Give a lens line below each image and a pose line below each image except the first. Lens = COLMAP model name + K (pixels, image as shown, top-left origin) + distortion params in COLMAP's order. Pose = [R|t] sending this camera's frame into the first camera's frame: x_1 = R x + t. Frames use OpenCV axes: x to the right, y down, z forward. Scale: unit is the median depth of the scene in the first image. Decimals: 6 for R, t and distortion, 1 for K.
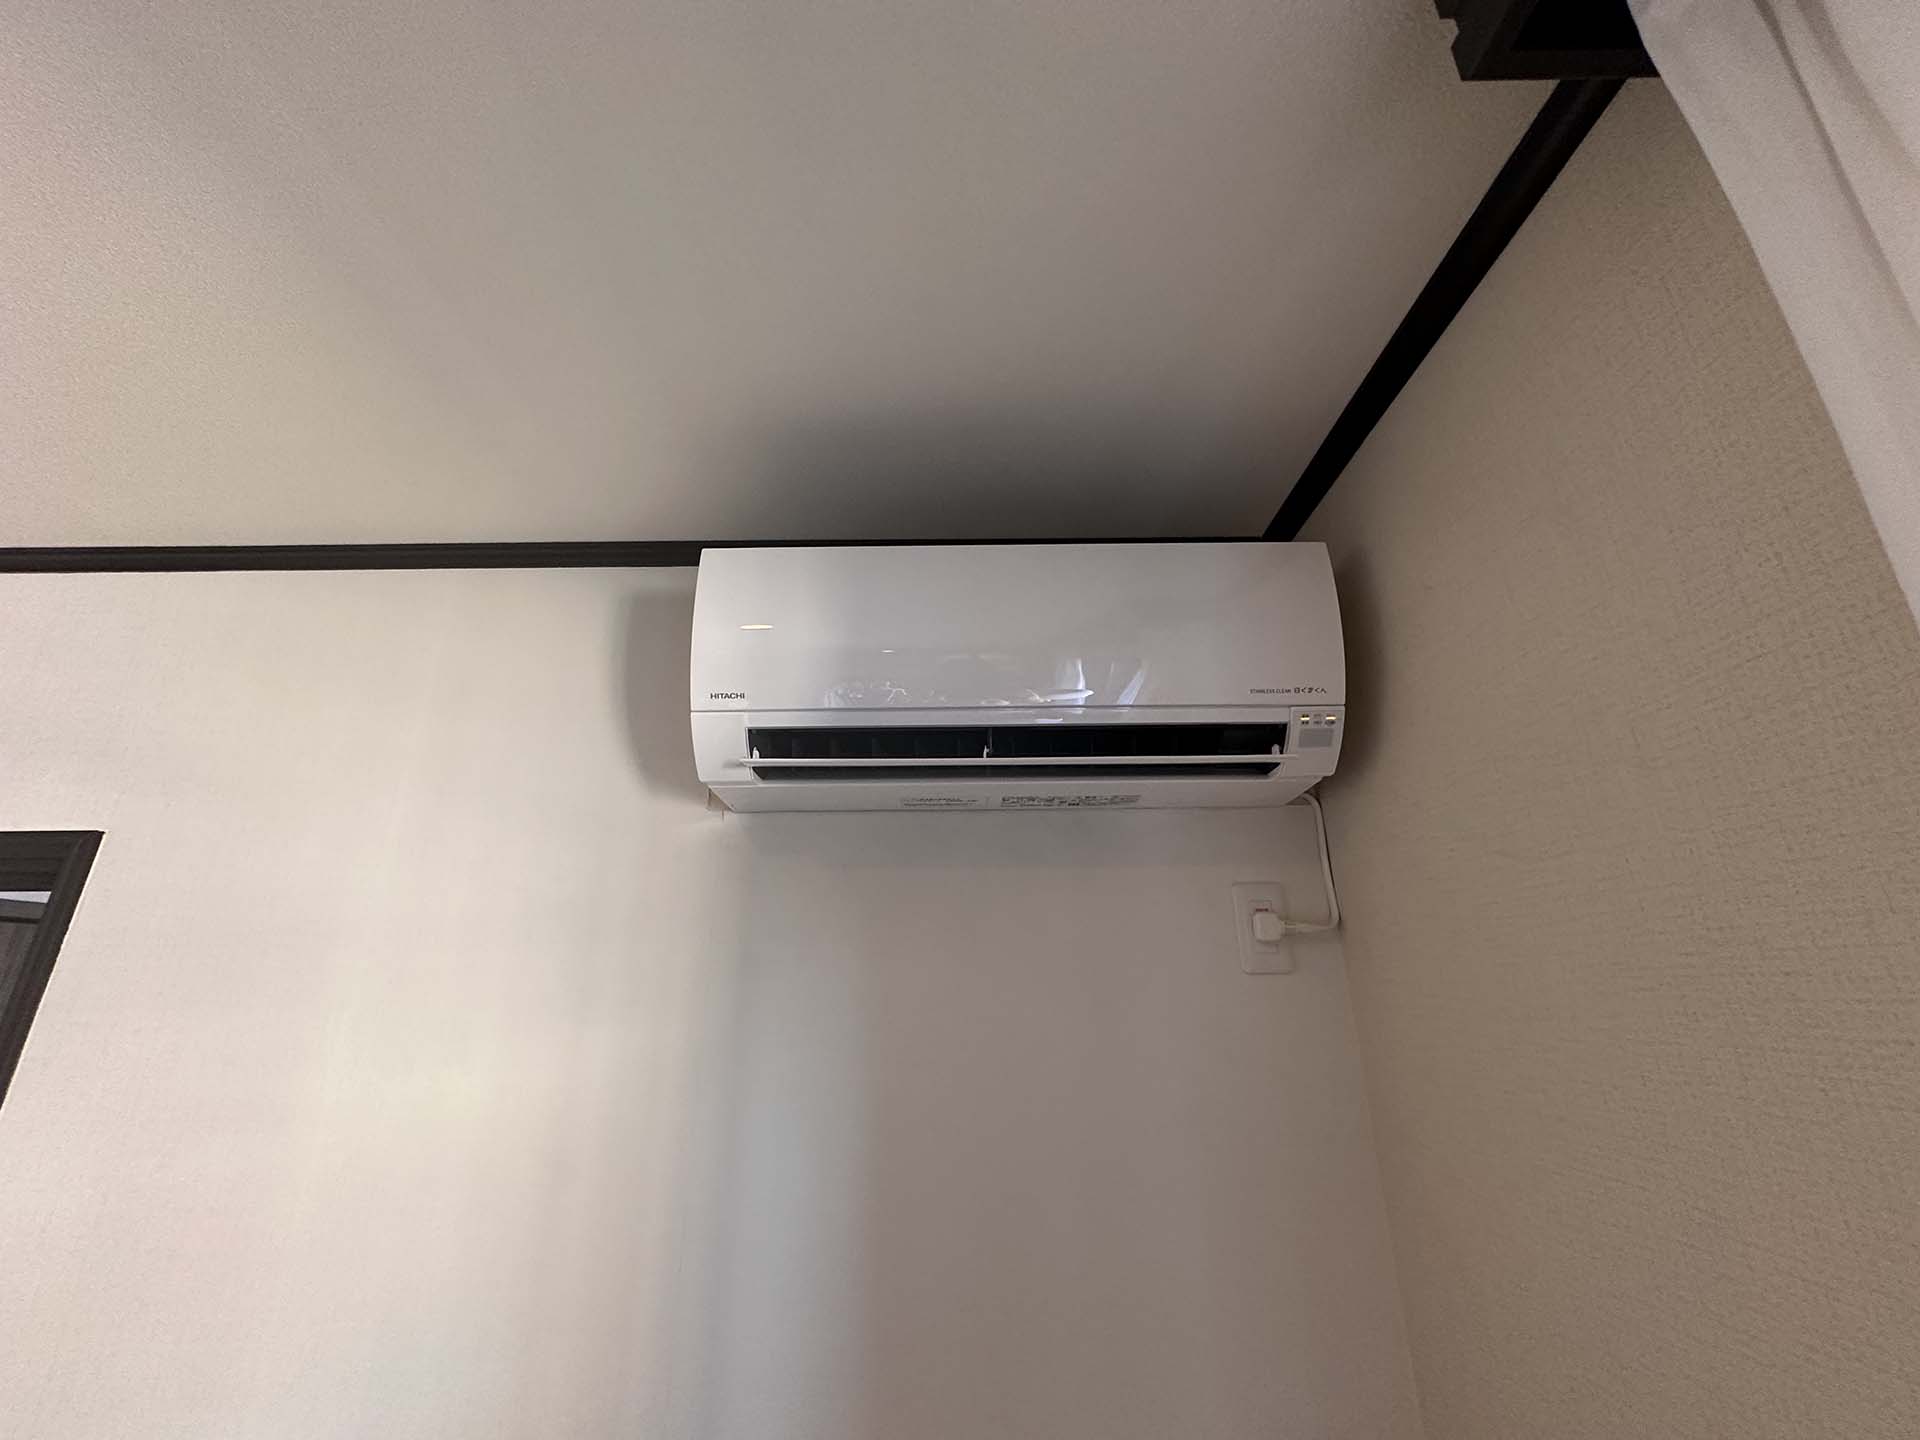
lens RADIAL K [[759.0, 0, 953.7], [0, 759.0, 707.7], [0, 0, 1]] dist [-0.002229, -0.001244]
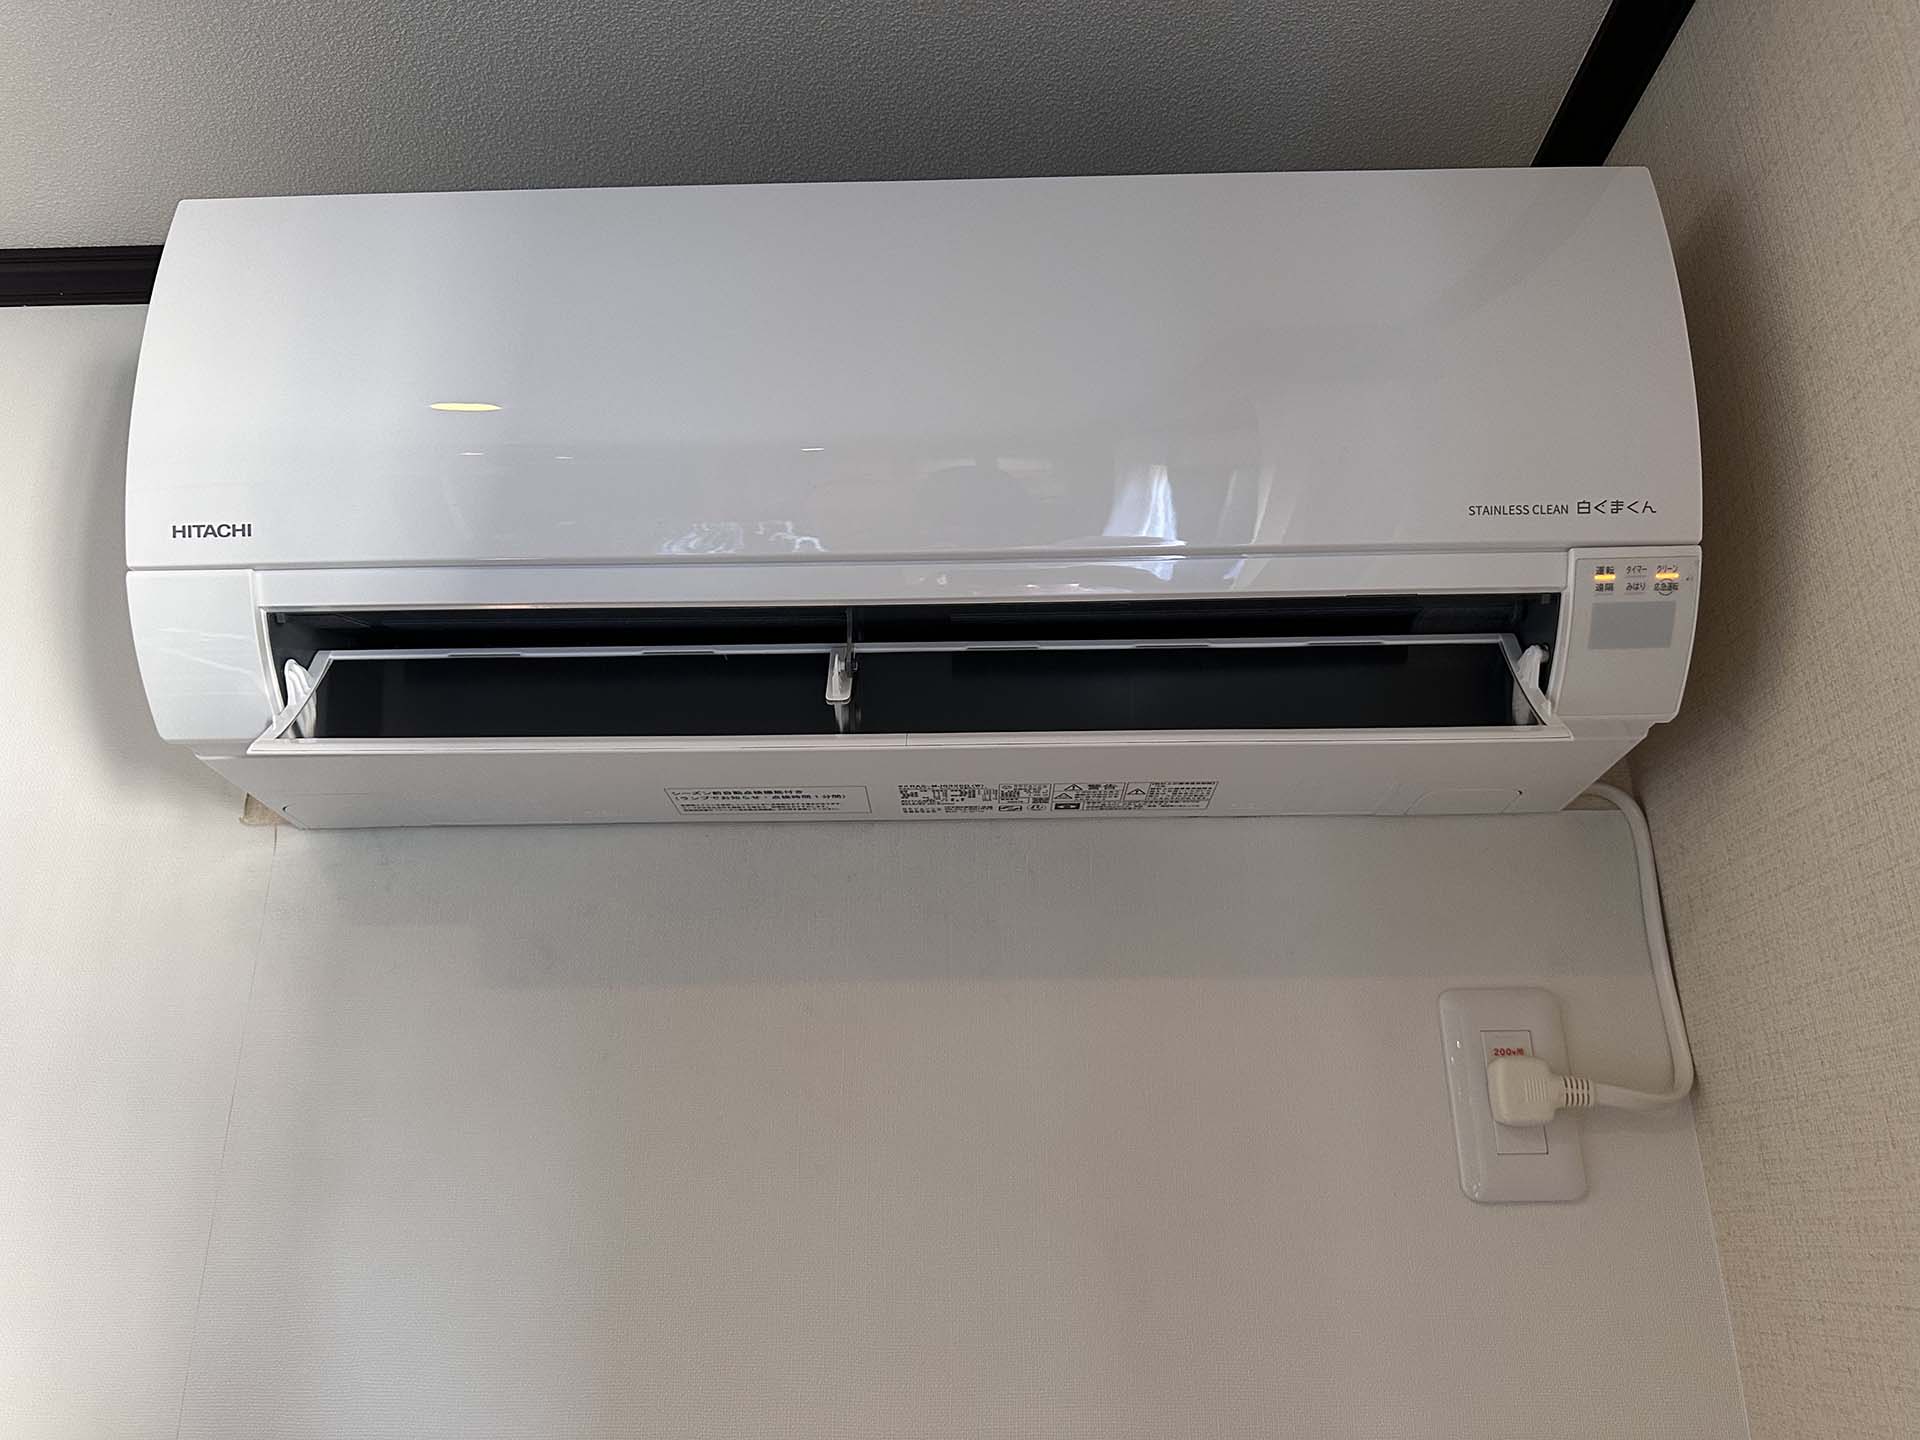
lens RADIAL K [[1365.0, 0, 947.4], [0, 1365.0, 692.3], [0, 0, 1]] dist [0.010514, -0.024883]
pose [[0.999665, -0.004130, -0.025548, 0.116991], [0.003756, 0.999886, -0.014632, 0.078549], [0.025606, 0.014531, 0.999567, 0.233463]]
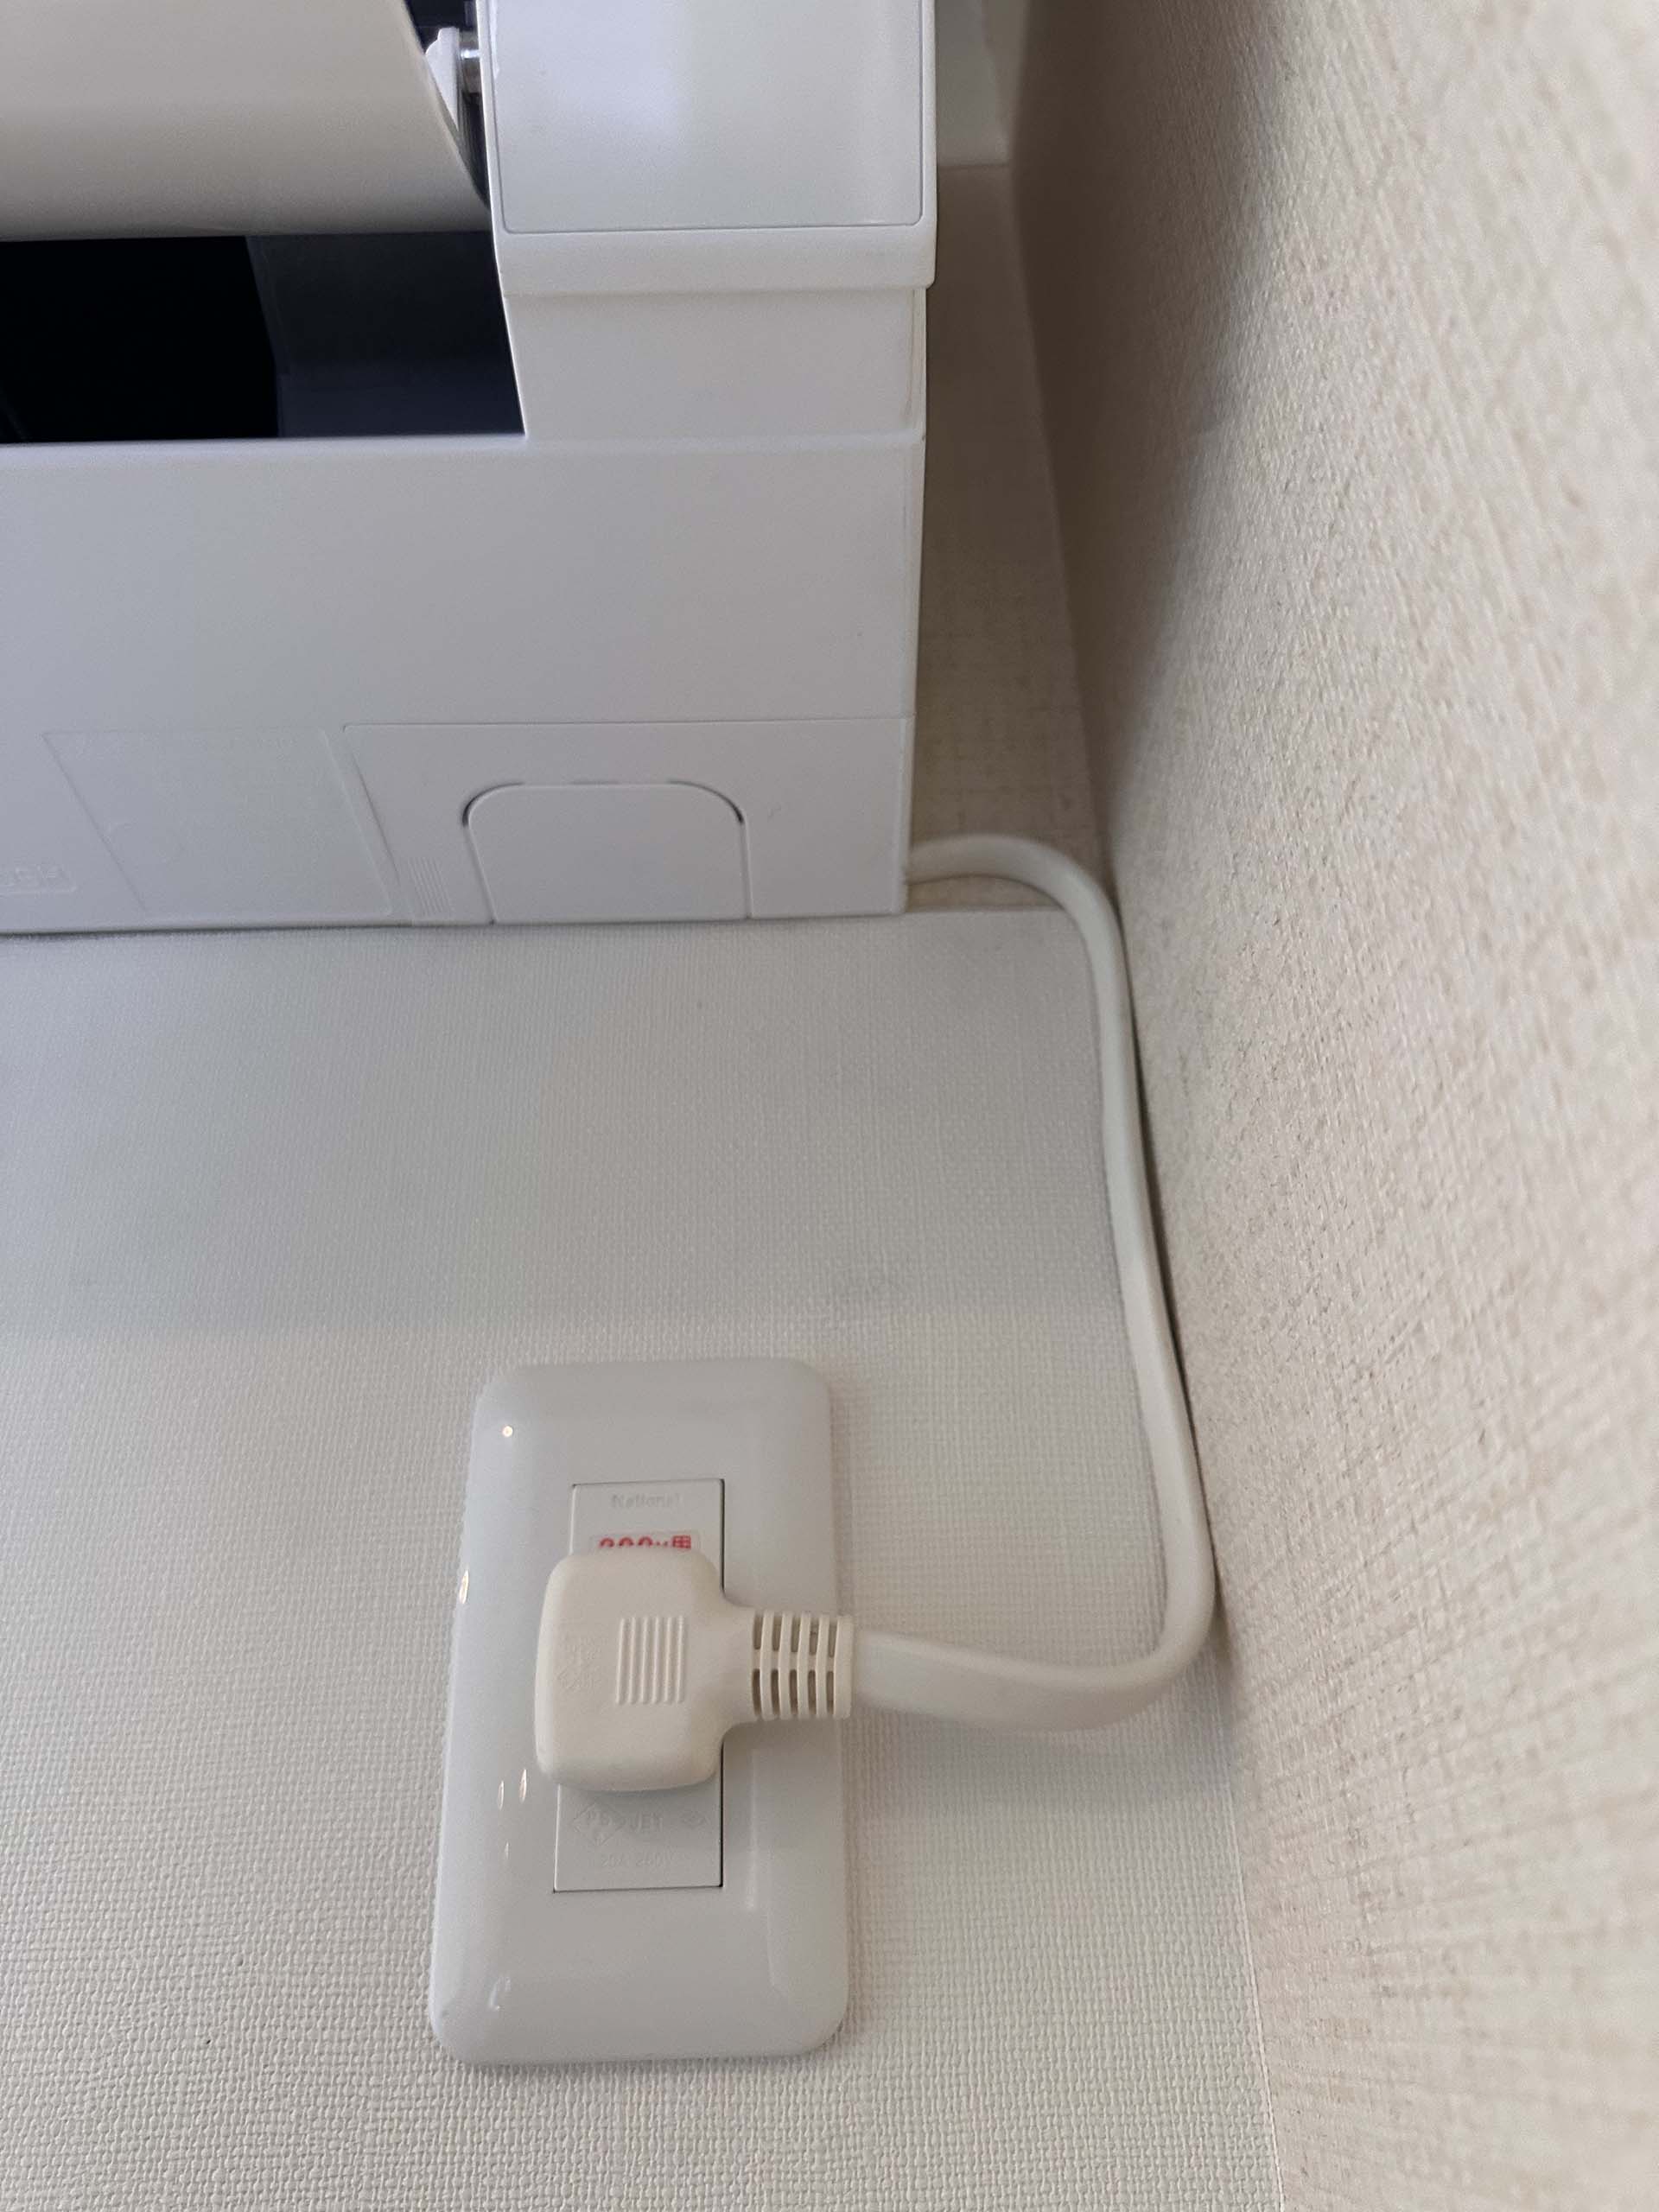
lens RADIAL K [[1572.5, 0, 863.3], [0, 1572.5, 1116.8], [0, 0, 1]] dist [0.010514, -0.024883]
pose [[0.999660, -0.011598, 0.023365, 0.454178], [0.014918, 0.988968, -0.147373, 0.240882], [-0.021398, 0.147671, 0.988805, 0.736873]]
